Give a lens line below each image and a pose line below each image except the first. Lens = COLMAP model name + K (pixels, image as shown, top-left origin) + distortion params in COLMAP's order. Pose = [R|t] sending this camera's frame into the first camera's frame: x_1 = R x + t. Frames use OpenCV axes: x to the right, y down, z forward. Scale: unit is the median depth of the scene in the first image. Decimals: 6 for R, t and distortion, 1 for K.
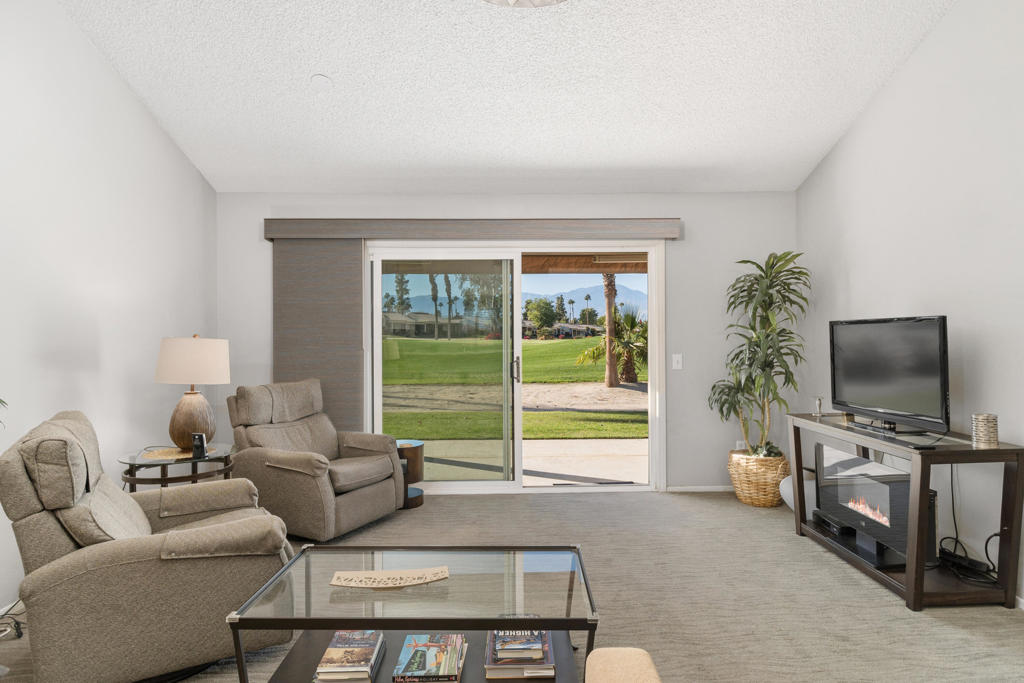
lens RADIAL K [[572.8, 0, 519.1], [0, 572.8, 333.5], [0, 0, 1]] dist [-0.001391, -0.001298]
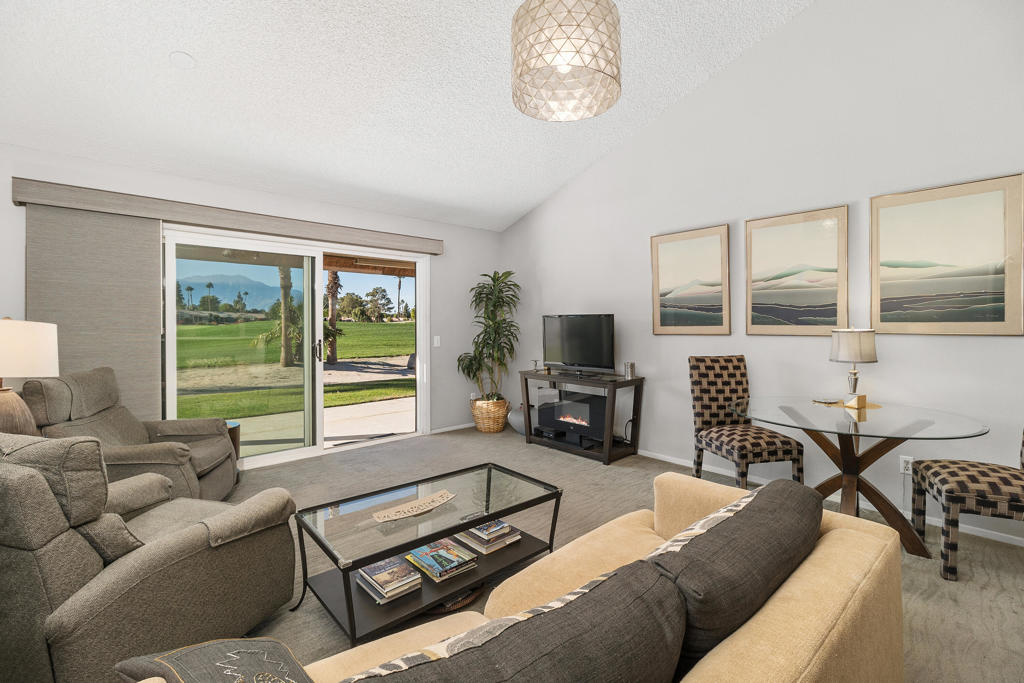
lens RADIAL K [[452.1, 0, 520.8], [0, 452.1, 321.2], [0, 0, 1]] dist [0.000656, -0.001371]
pose [[0.744404, 0.010314, 0.667650, -0.321952], [-0.010518, 0.999938, -0.003721, 0.001496], [-0.667647, -0.004253, 0.744466, 0.030296]]
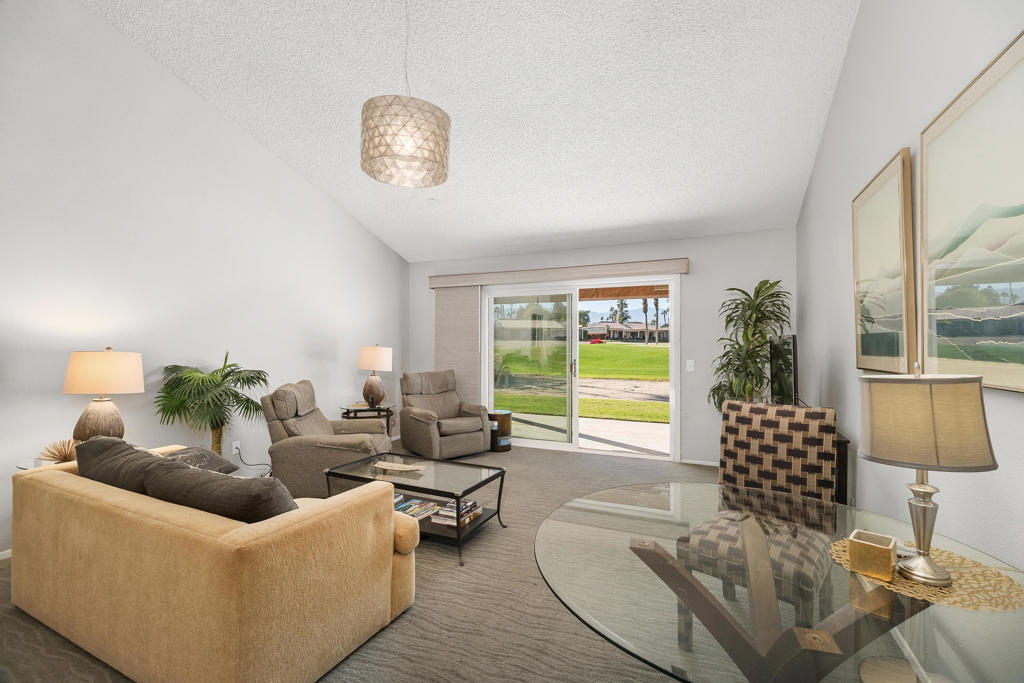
lens RADIAL K [[452.1, 0, 513.4], [0, 452.1, 344.6], [0, 0, 1]] dist [0.000656, -0.001371]
pose [[0.900821, 0.006591, -0.434140, 0.362742], [-0.000707, 0.999906, 0.013712, -0.012987], [0.434189, -0.012045, 0.900741, -0.114507]]
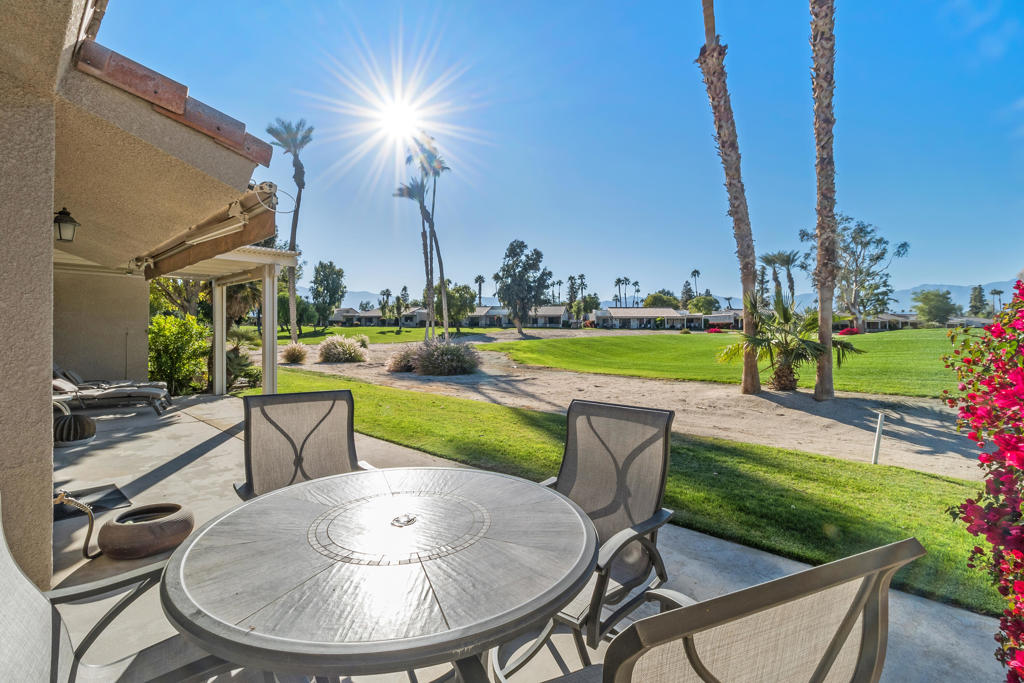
lens RADIAL K [[452.1, 0, 517.3], [0, 452.1, 327.6], [0, 0, 1]] dist [0.000656, -0.001371]
pose [[0.729993, 0.001303, -0.683453, 1.261076], [-0.002539, 0.999996, -0.000805, 0.002419], [0.683450, 0.002323, 0.729994, 1.024056]]
